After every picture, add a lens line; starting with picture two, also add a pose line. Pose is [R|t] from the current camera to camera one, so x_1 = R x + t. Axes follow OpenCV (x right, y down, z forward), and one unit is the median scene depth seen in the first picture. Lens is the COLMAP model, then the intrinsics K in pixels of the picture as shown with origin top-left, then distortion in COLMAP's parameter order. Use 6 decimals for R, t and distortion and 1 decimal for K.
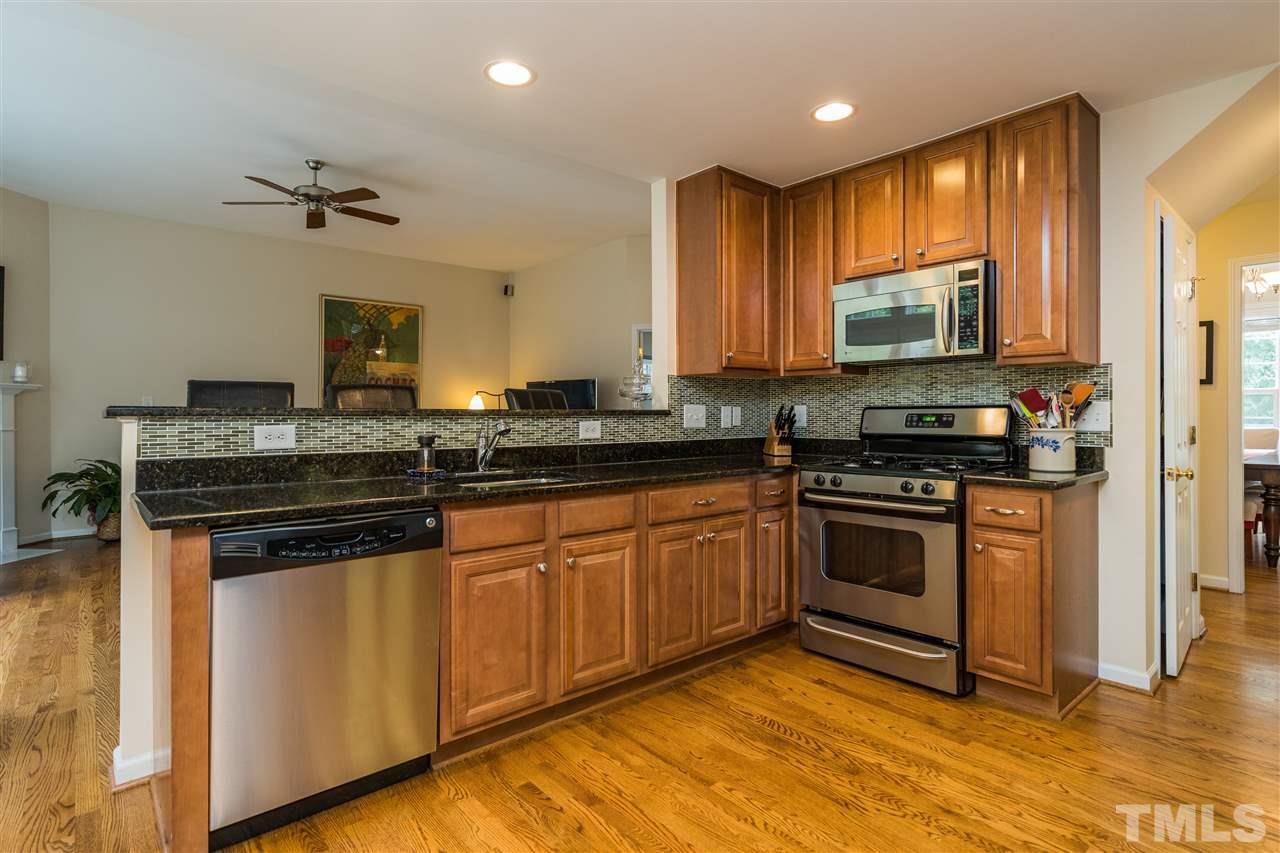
lens RADIAL K [[636.1, 0, 640.6], [0, 636.1, 412.0], [0, 0, 1]] dist [-0.000107, -0.000214]
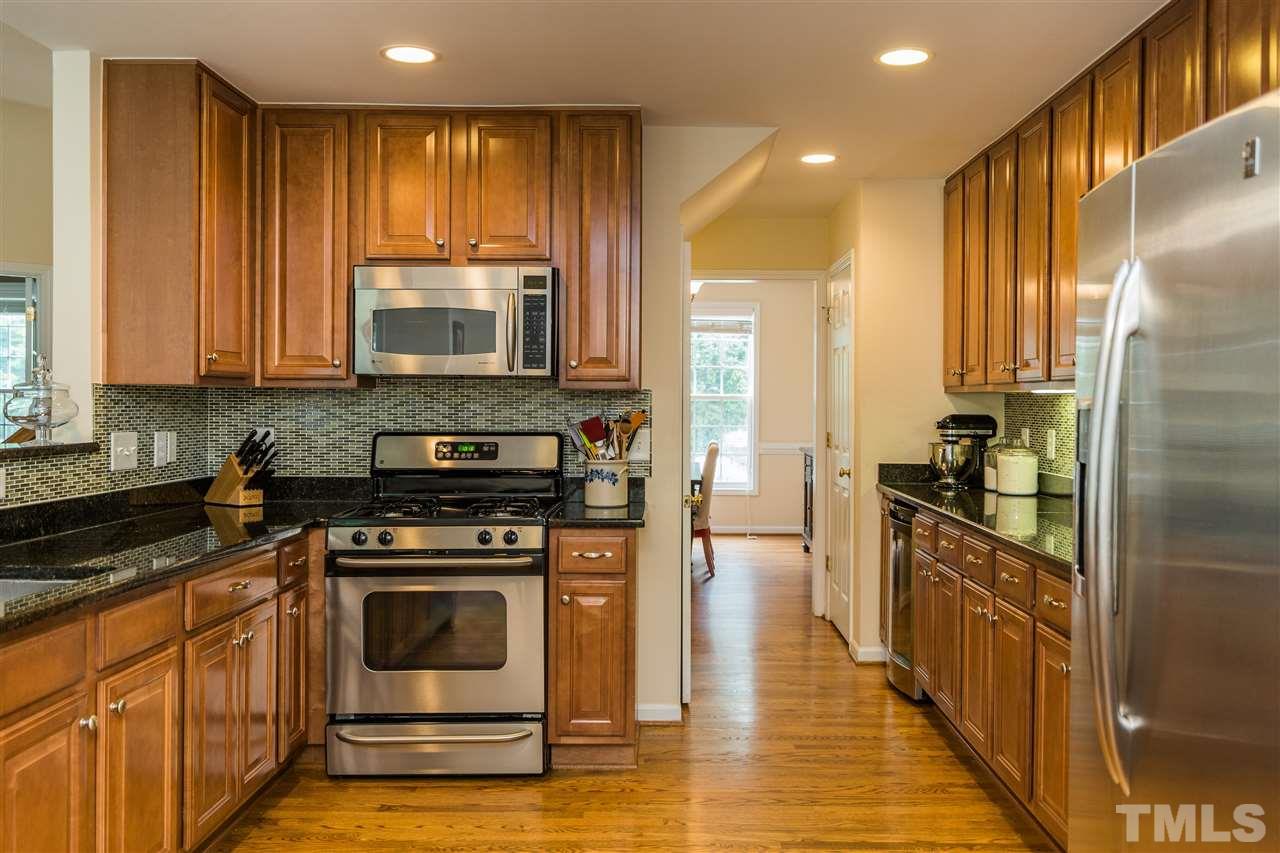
lens RADIAL K [[1073.9, 0, 641.0], [0, 1073.9, 405.2], [0, 0, 1]] dist [0.005020, 0.002242]
pose [[0.667981, 0.002962, 0.744172, -0.425900], [-0.005012, 0.999987, 0.000519, -0.048326], [-0.744161, -0.004076, 0.667987, -0.062709]]
